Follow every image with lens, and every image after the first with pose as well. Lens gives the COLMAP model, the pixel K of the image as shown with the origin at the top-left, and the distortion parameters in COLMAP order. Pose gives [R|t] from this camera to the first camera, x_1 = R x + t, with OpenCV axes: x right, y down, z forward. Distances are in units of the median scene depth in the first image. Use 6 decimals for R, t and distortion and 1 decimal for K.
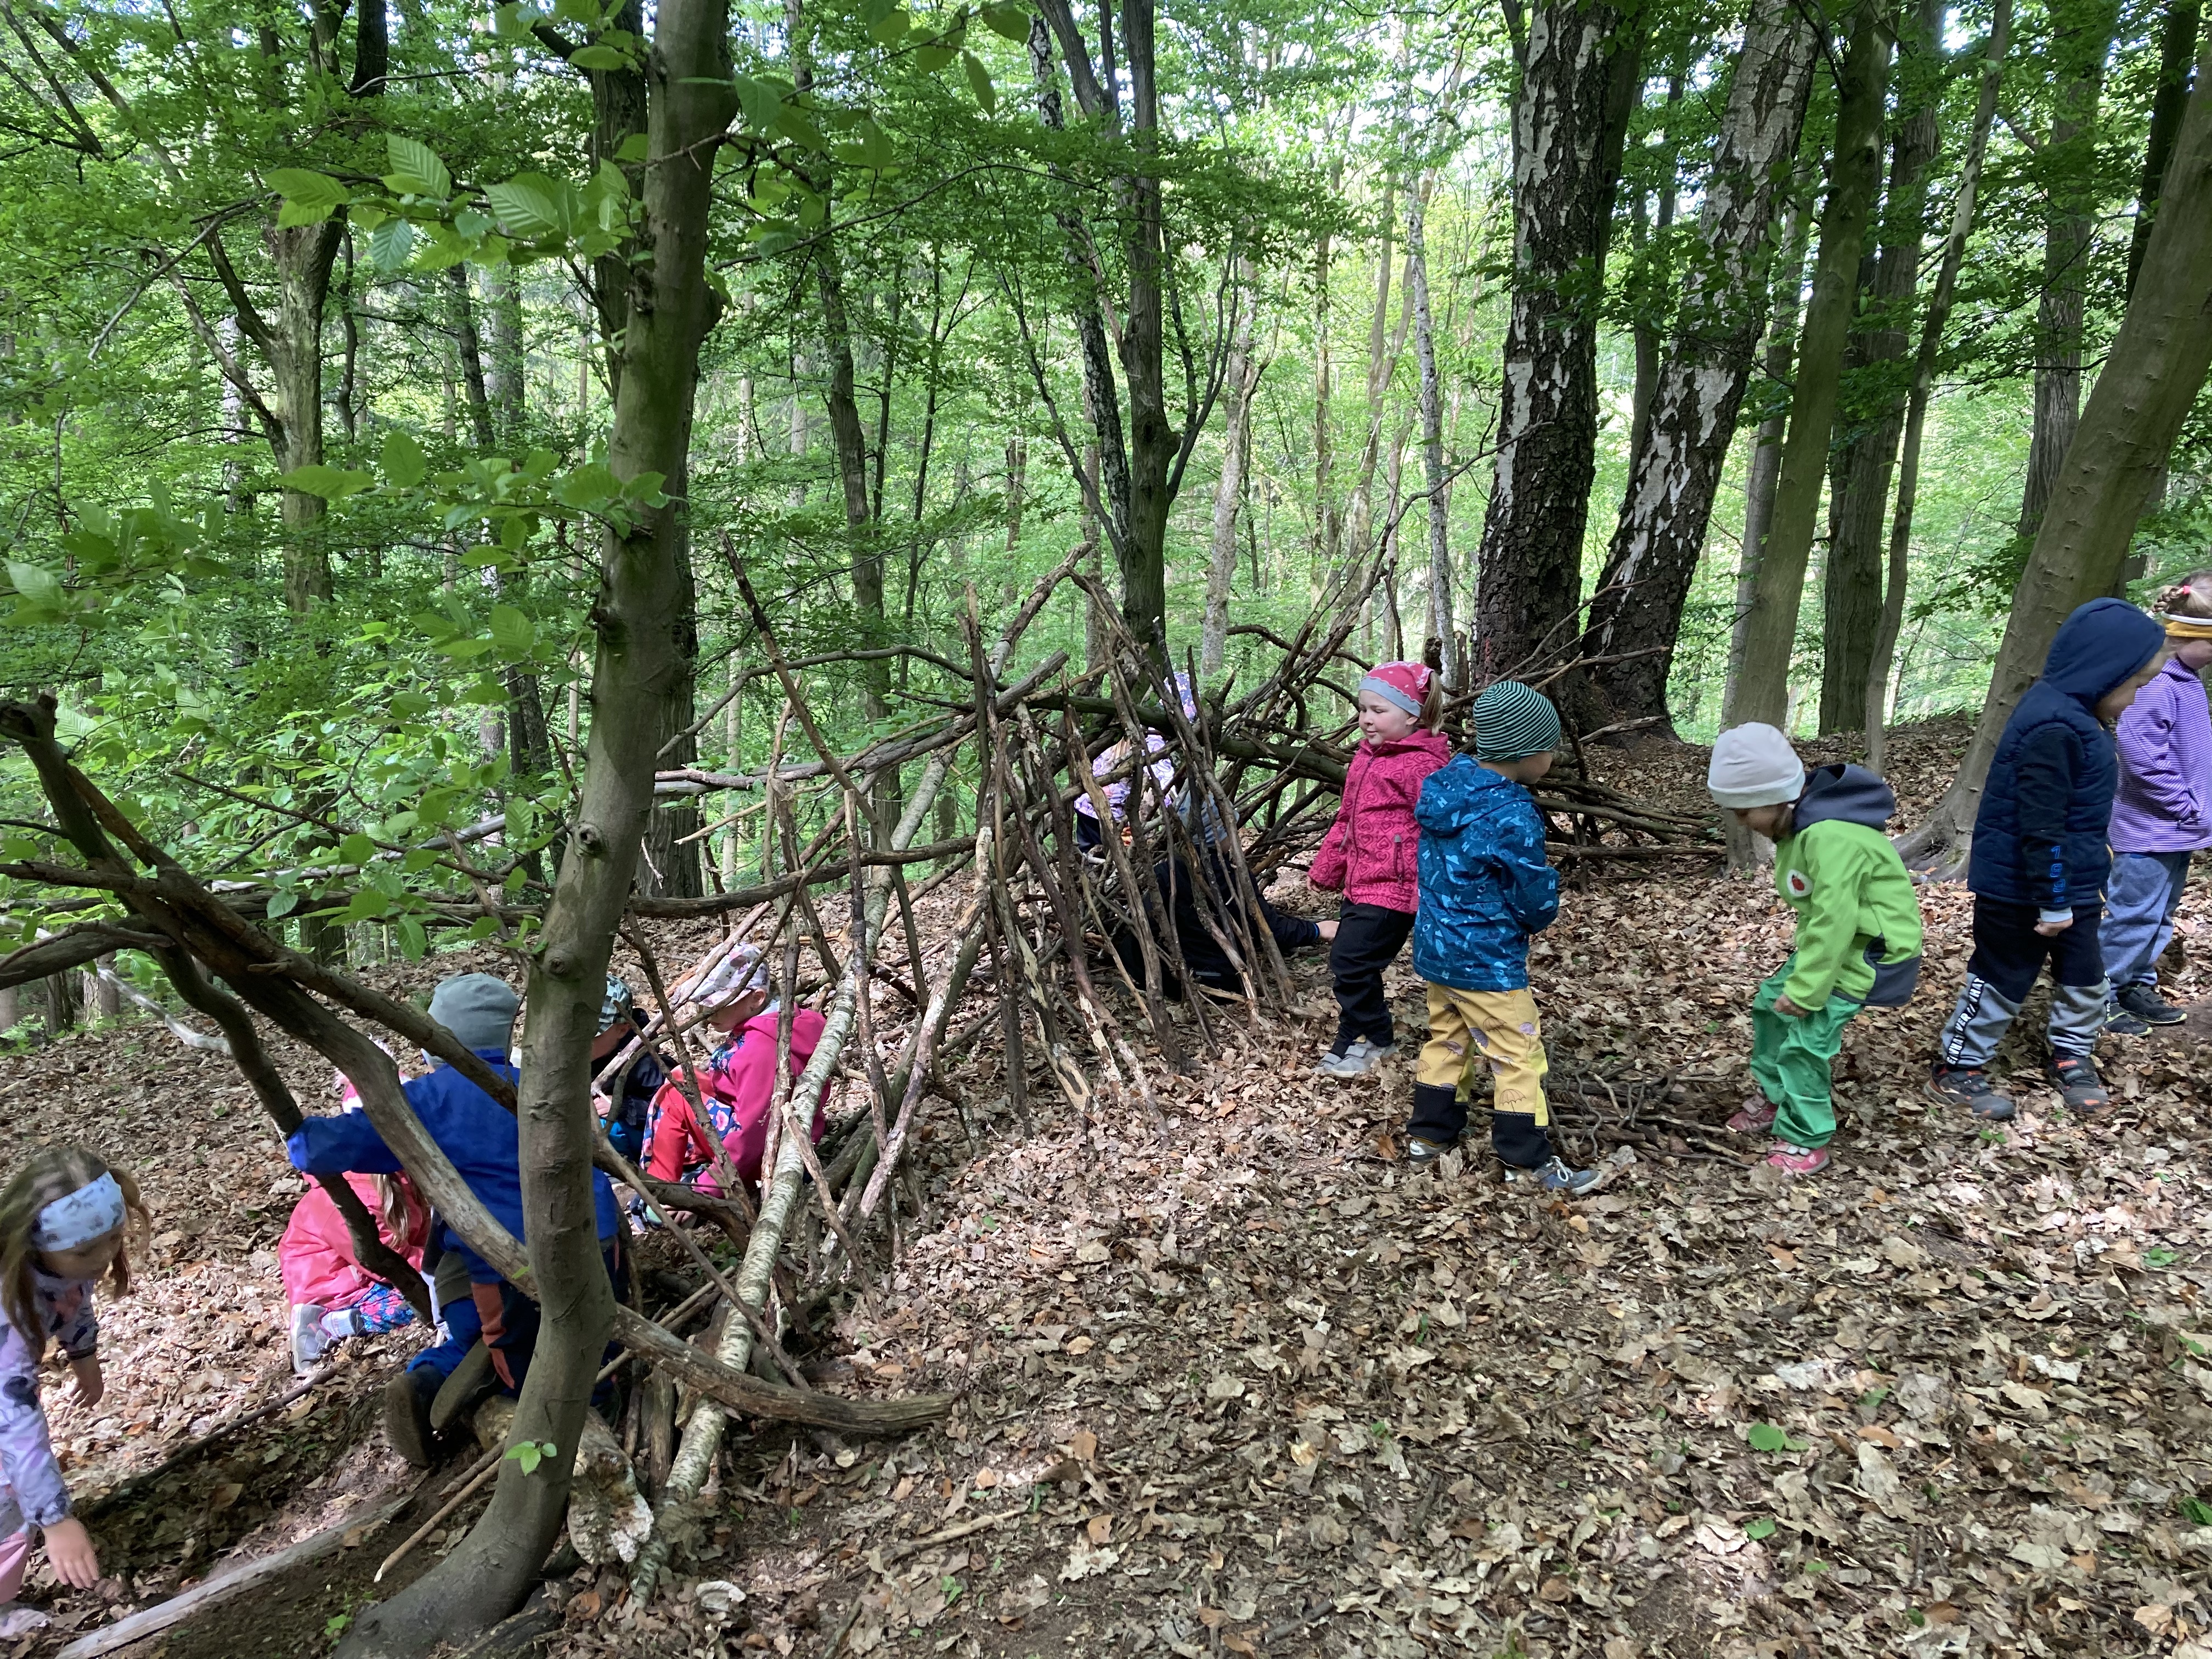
lens RADIAL K [[1797.0, 0, 1106.0], [0, 1797.0, 829.5], [0, 0, 1]] dist [0.007664, 0.000247]
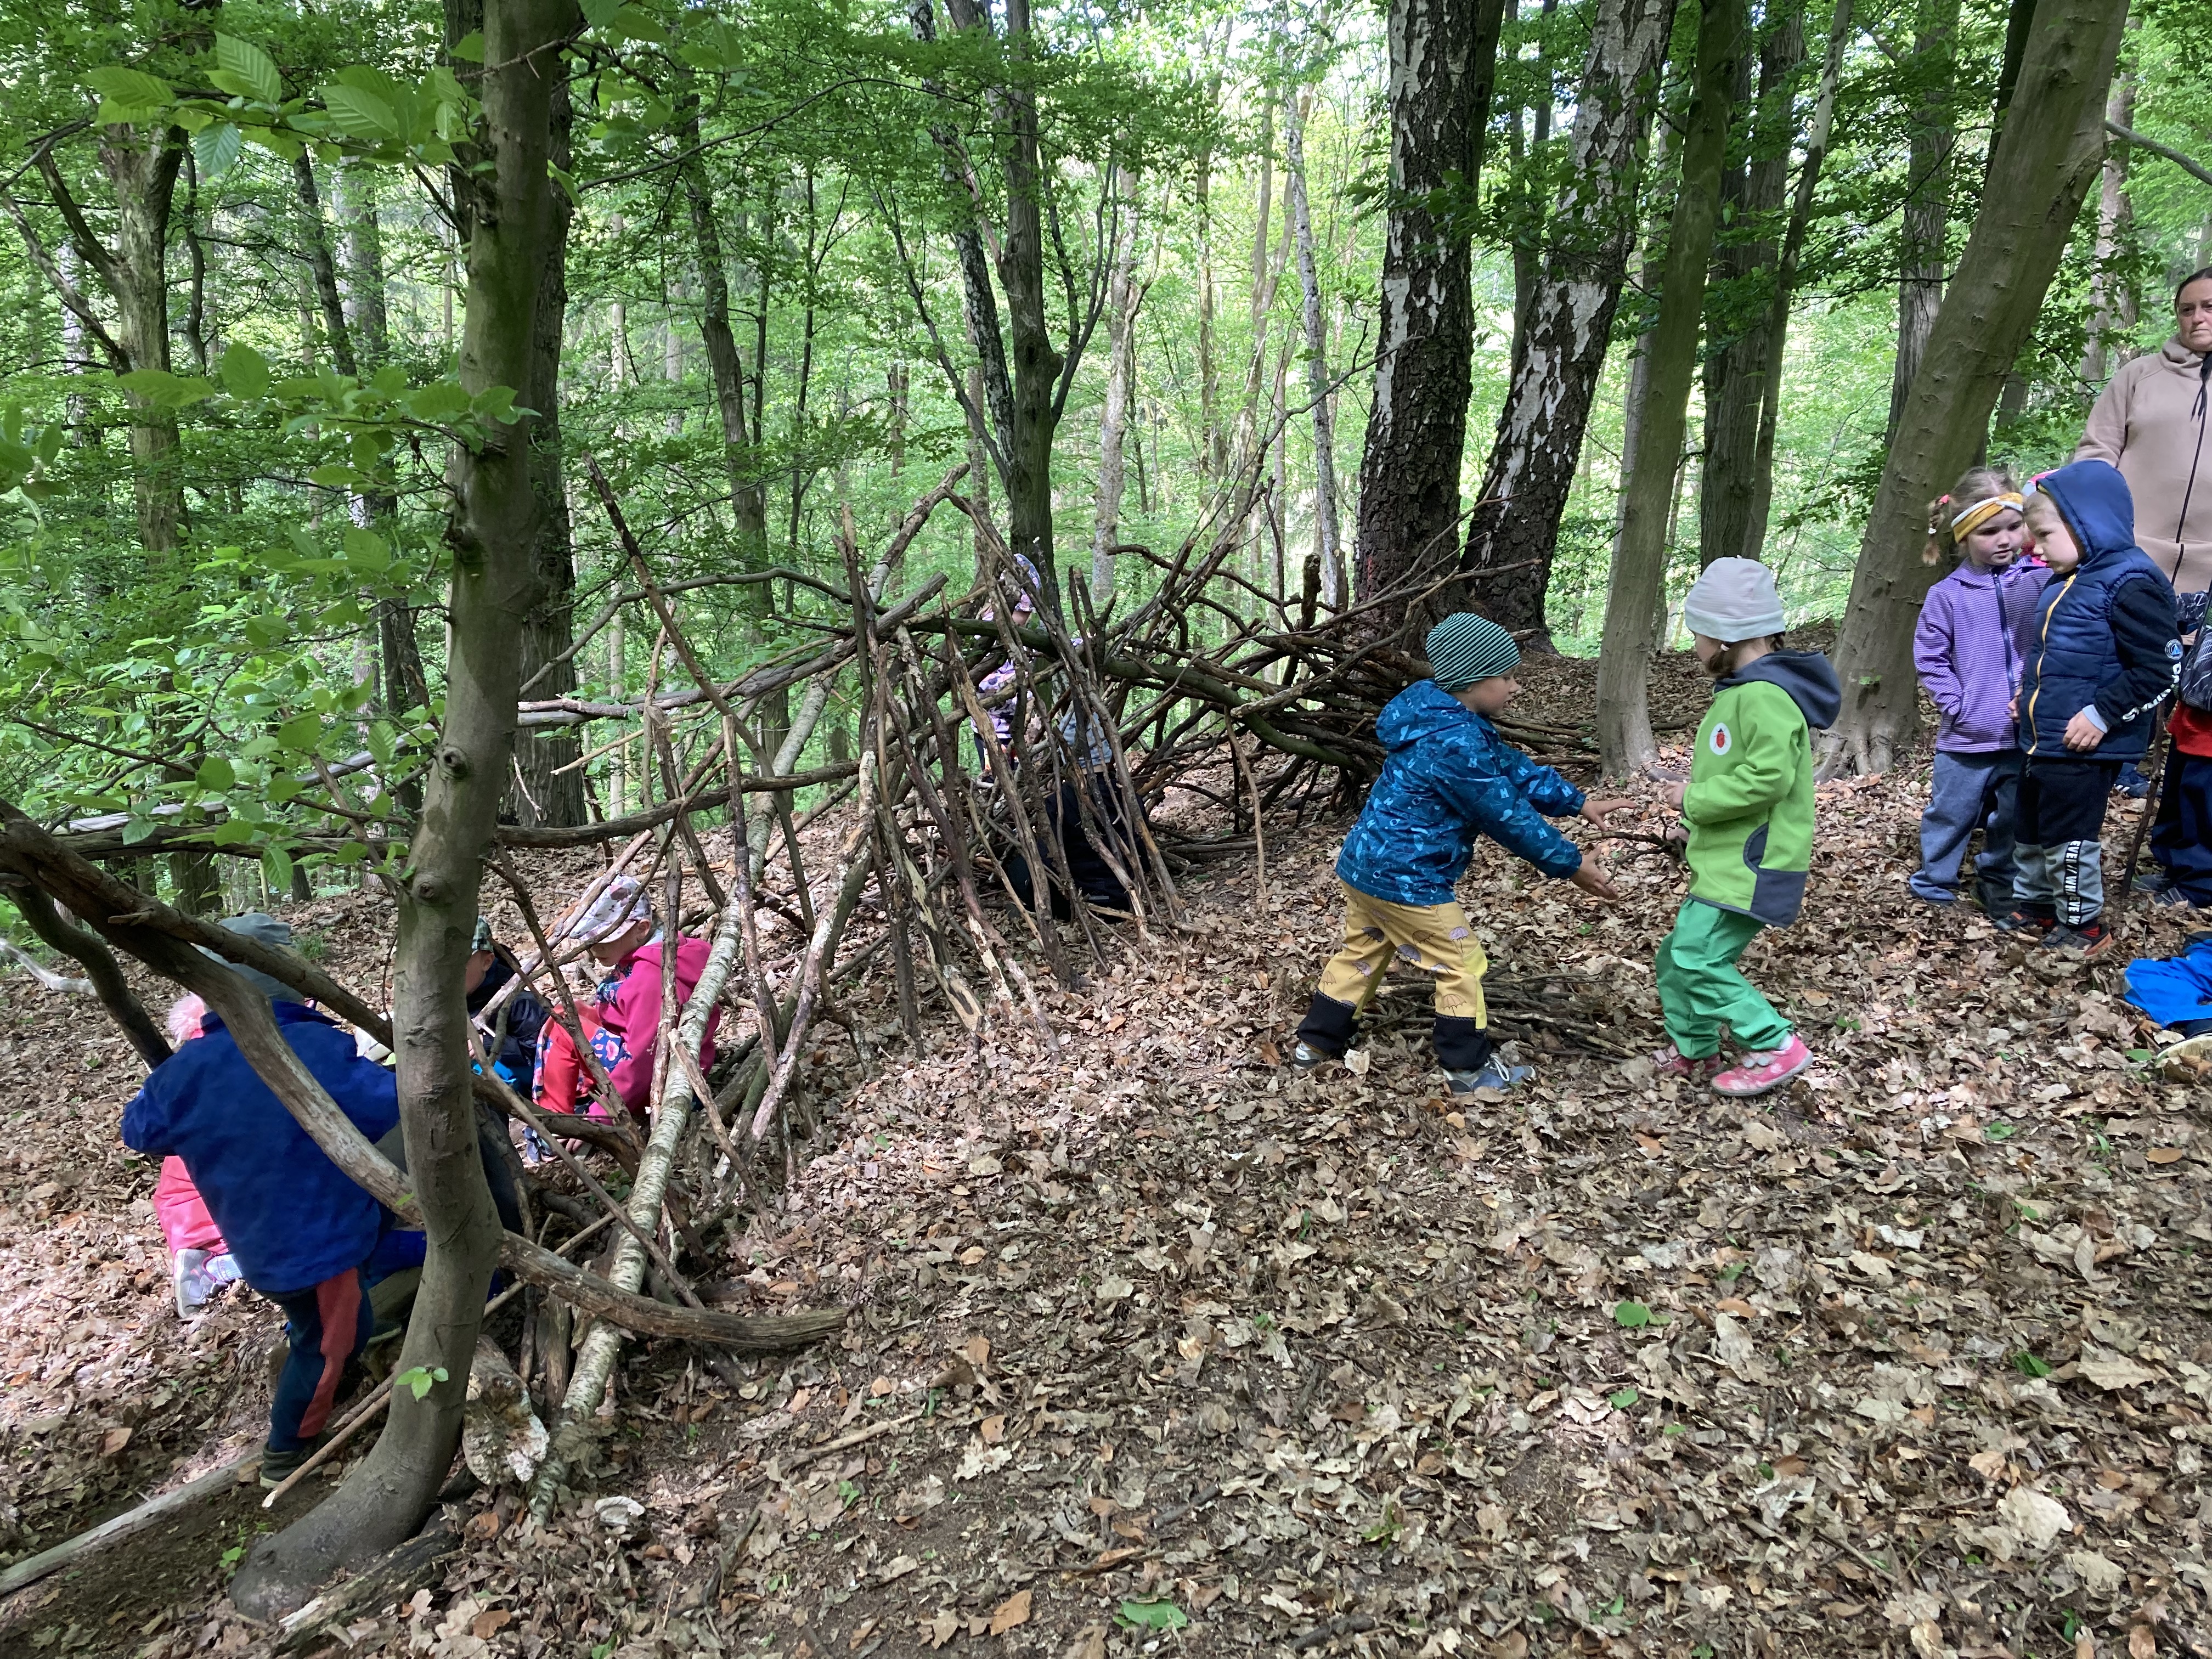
lens RADIAL K [[1798.2, 0, 1106.0], [0, 1798.2, 829.5], [0, 0, 1]] dist [0.012931, -0.009035]
pose [[0.998009, -0.025886, 0.057511, 0.007271], [0.023557, 0.998889, 0.040816, 0.005365], [-0.058504, -0.039380, 0.997510, -0.008595]]
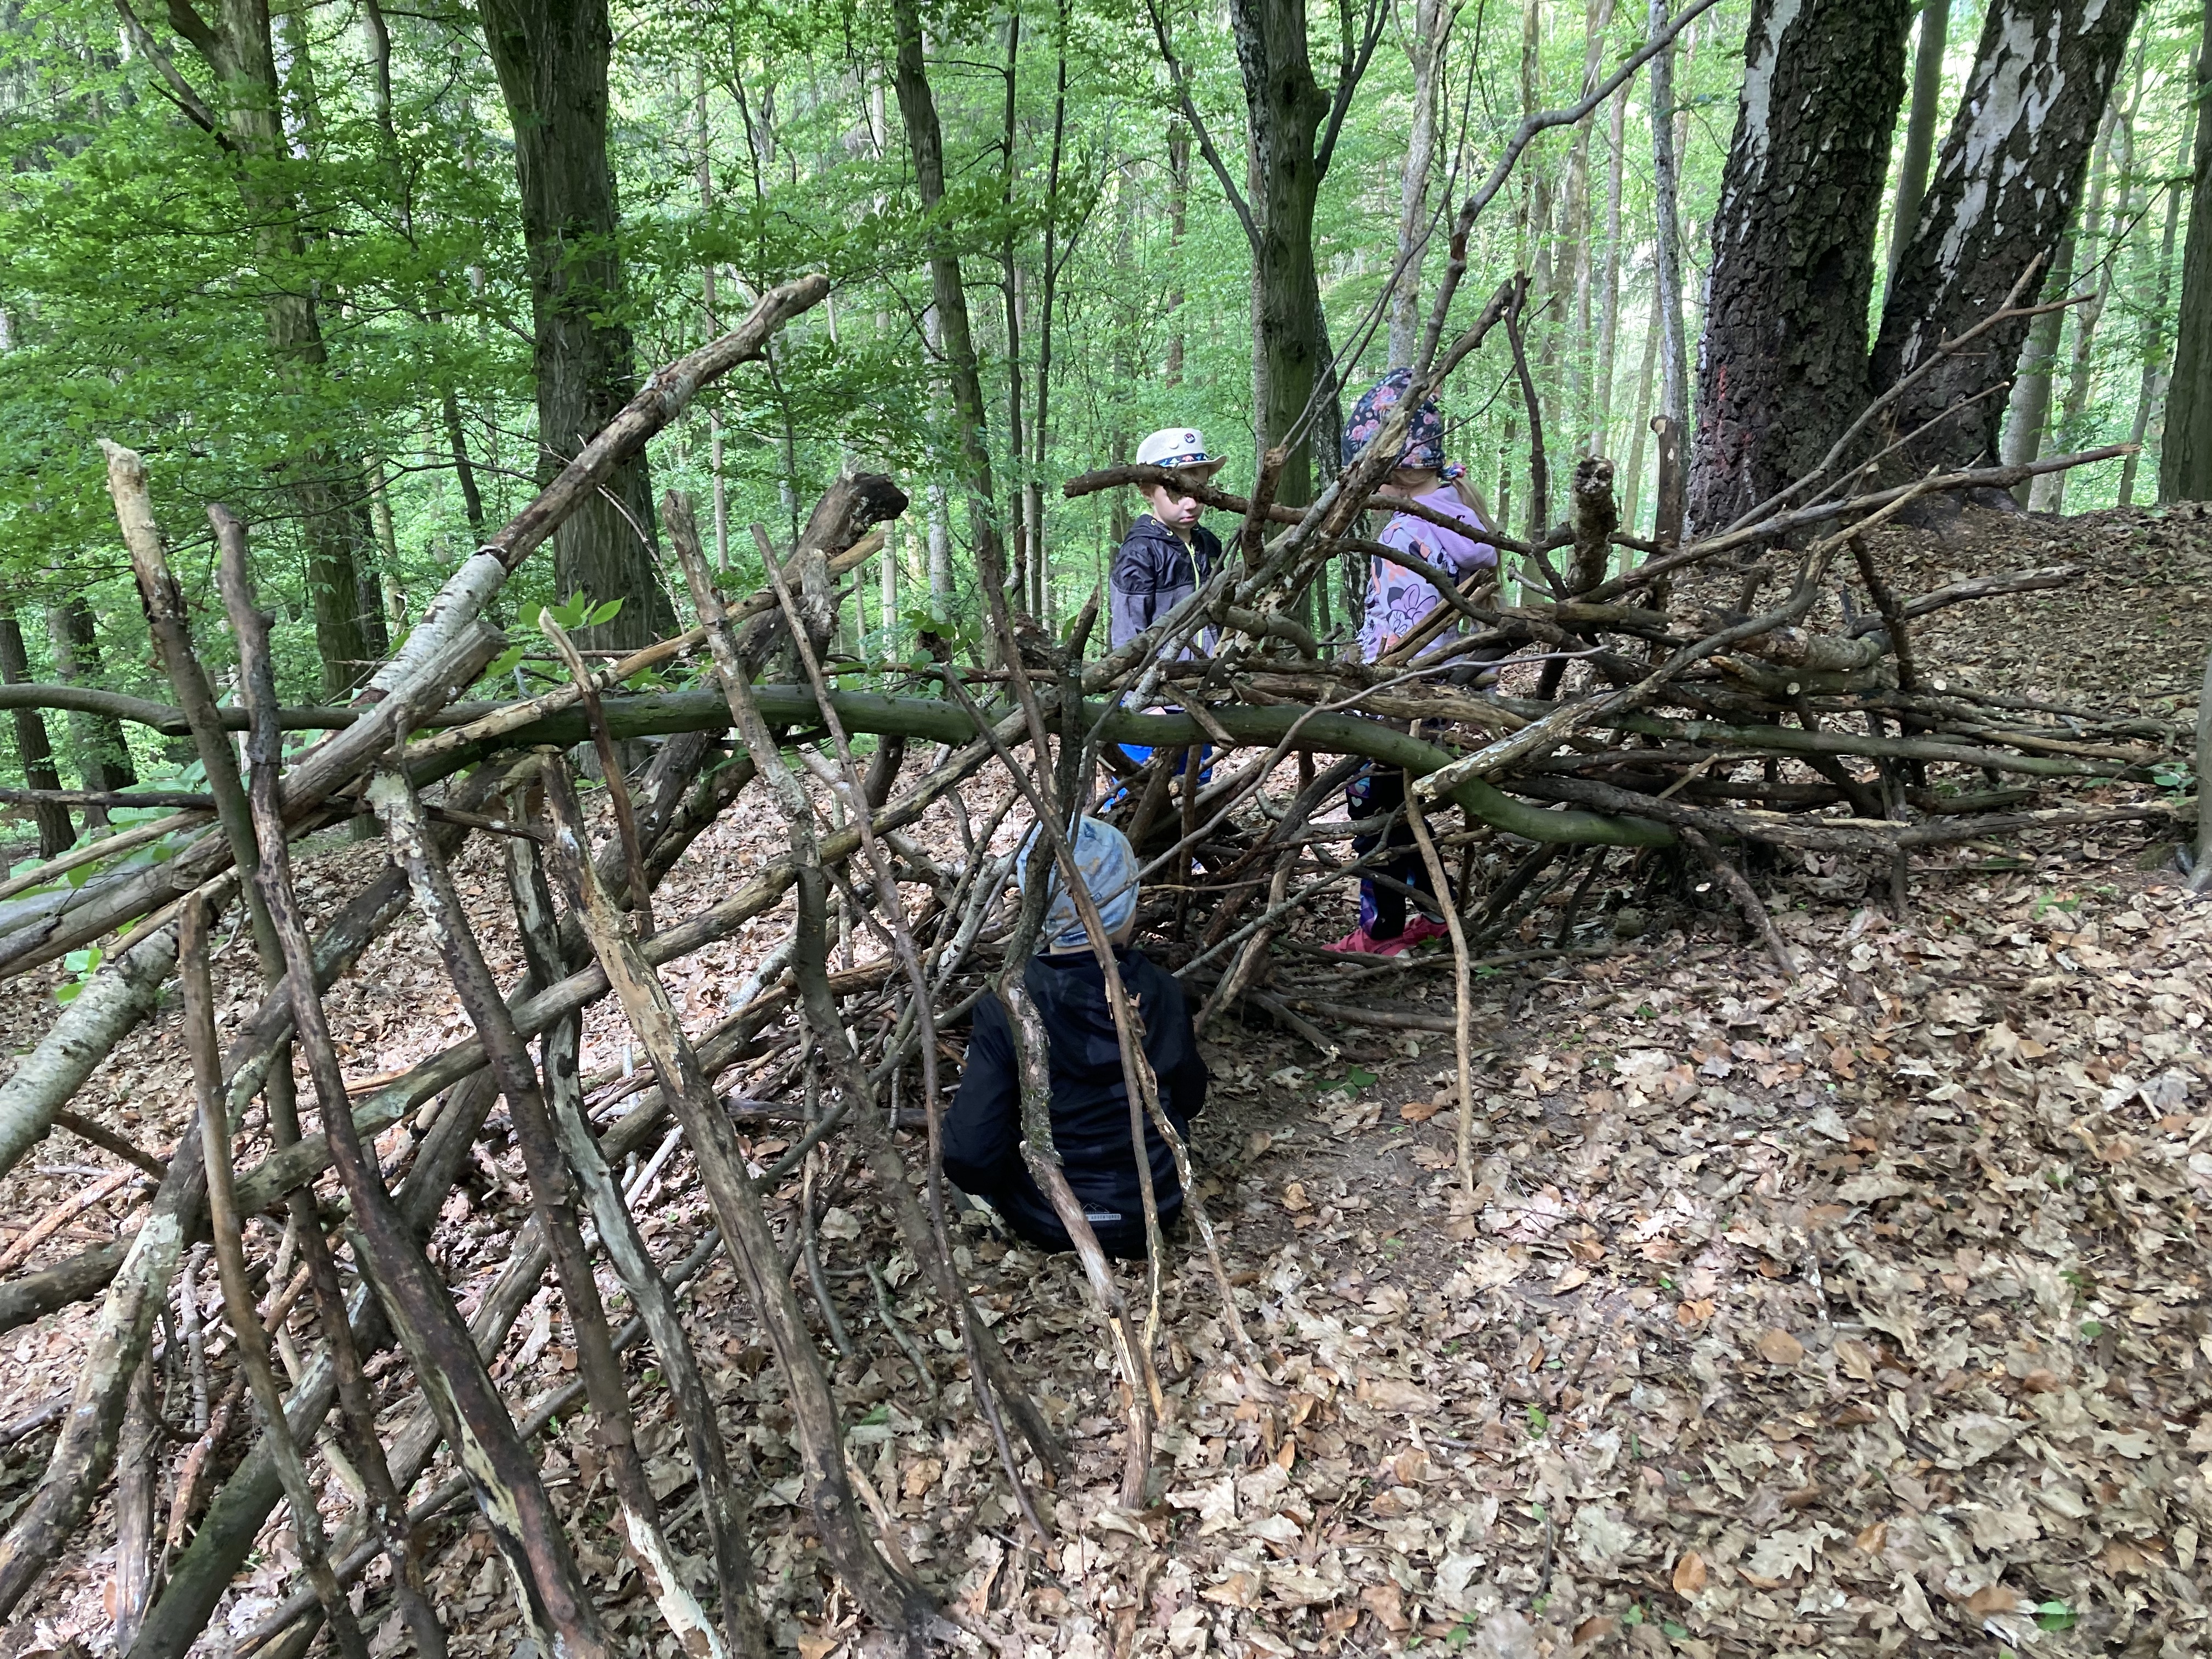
lens RADIAL K [[1768.0, 0, 1055.5], [0, 1768.0, 834.1], [0, 0, 1]] dist [0.005127, 0.003939]
pose [[0.989192, -0.008940, -0.146355, 0.176022], [0.033188, 0.985887, 0.164088, -0.142517], [0.142822, -0.167171, 0.975528, 0.830260]]
